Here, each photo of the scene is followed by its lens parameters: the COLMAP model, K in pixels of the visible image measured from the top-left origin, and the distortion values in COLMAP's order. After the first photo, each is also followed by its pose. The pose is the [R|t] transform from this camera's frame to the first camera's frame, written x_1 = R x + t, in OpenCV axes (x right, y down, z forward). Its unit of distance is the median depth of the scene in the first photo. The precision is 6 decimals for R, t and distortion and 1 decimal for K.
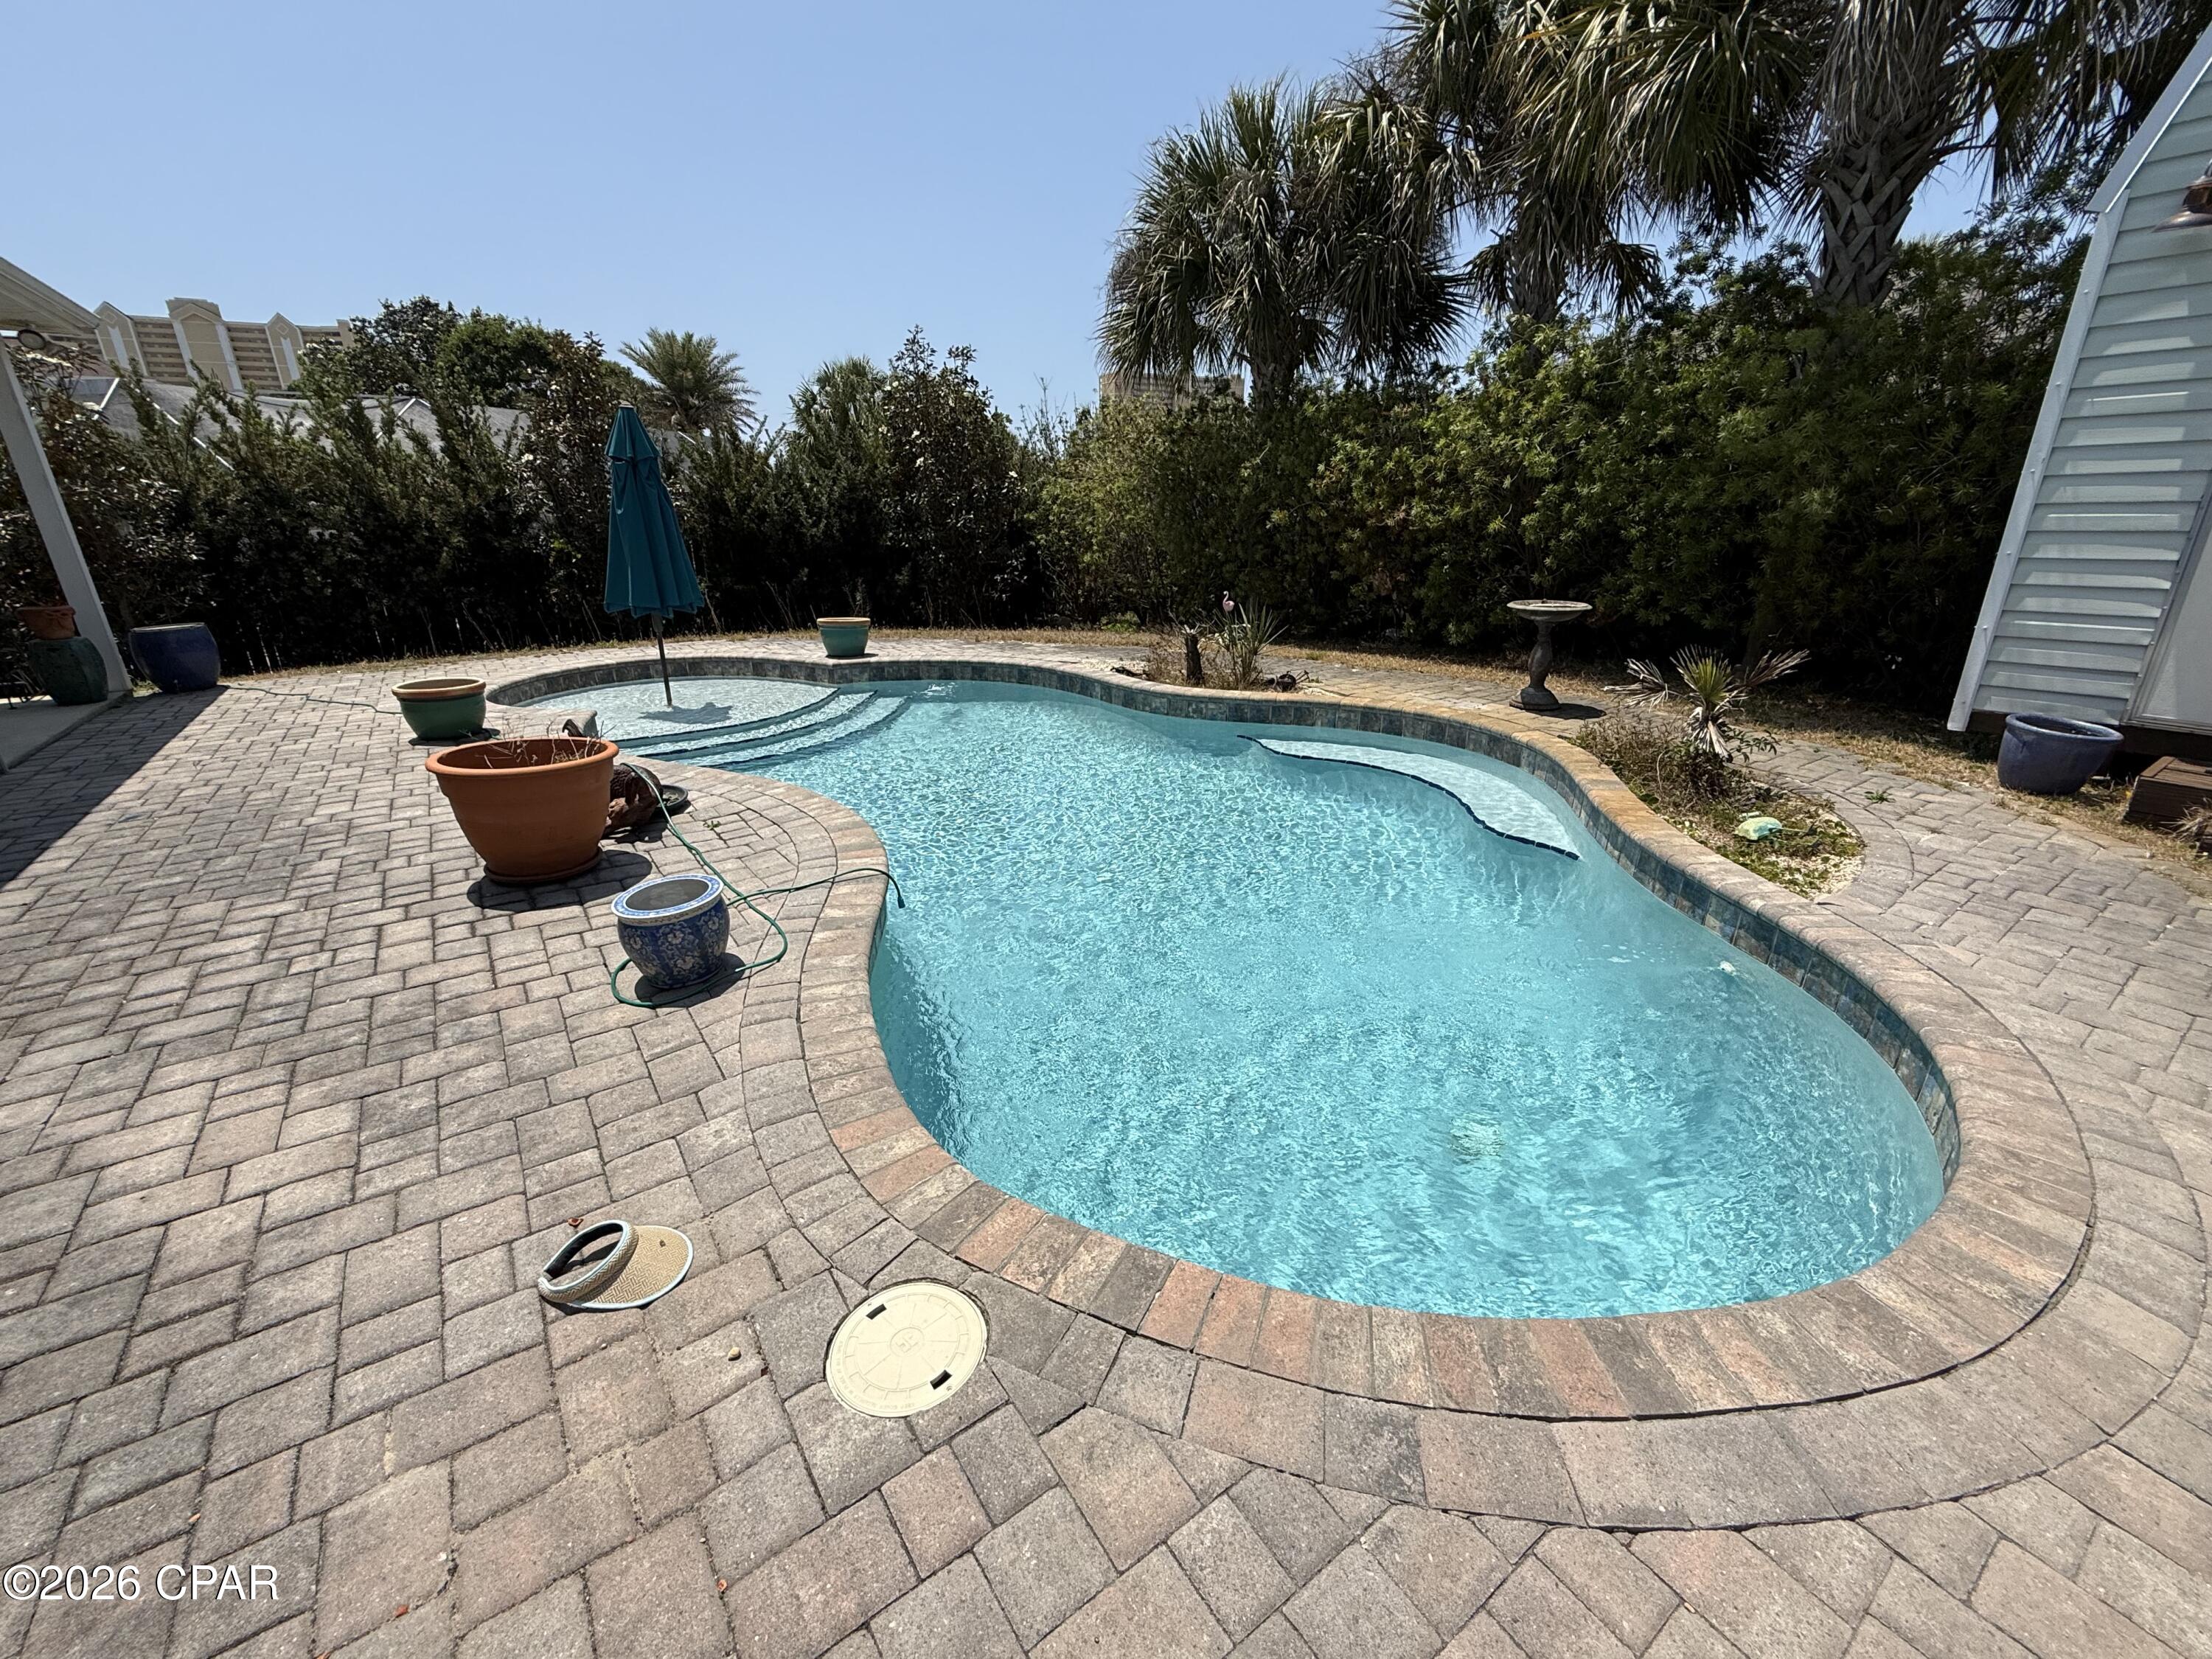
lens RADIAL K [[911.6, 0, 1106.0], [0, 911.6, 829.5], [0, 0, 1]] dist [-0.000710, -0.000170]
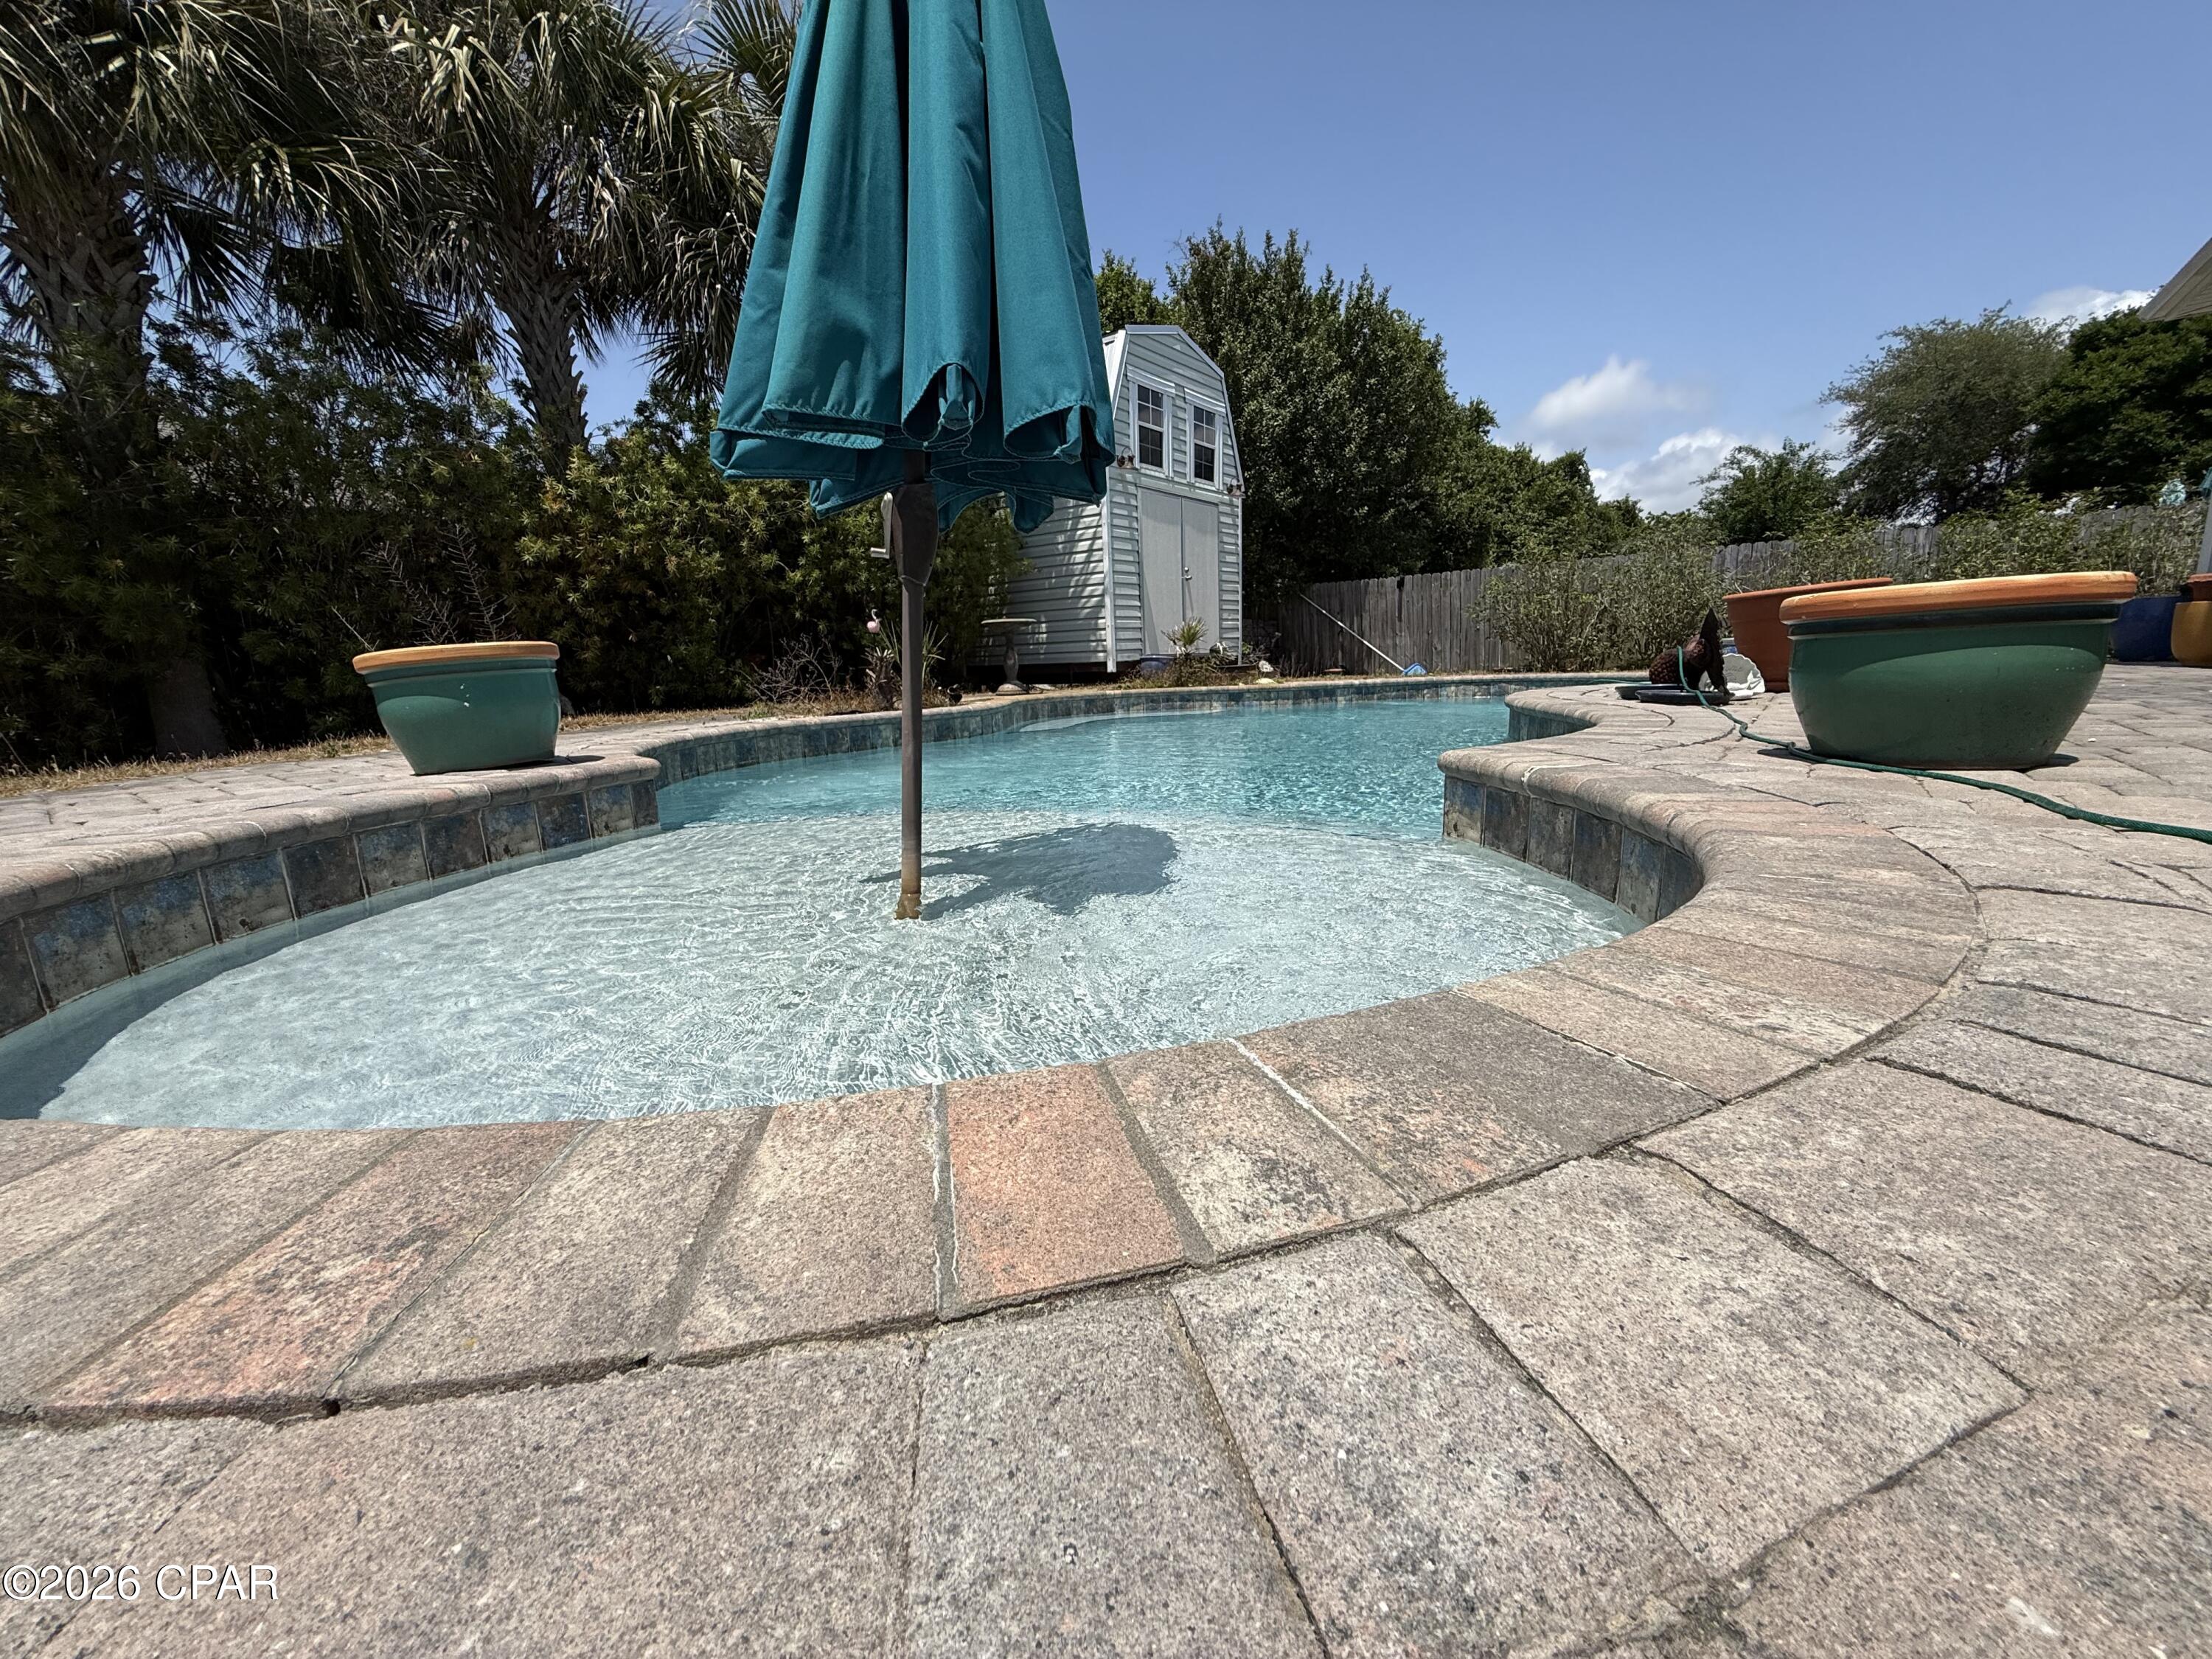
lens RADIAL K [[884.7, 0, 1098.9], [0, 884.7, 827.9], [0, 0, 1]] dist [0.000539, 0.000533]
pose [[-0.271421, -0.153668, 0.950114, -1.636027], [0.360764, 0.898955, 0.248454, -0.453585], [-0.892289, 0.410203, -0.188558, 2.308891]]
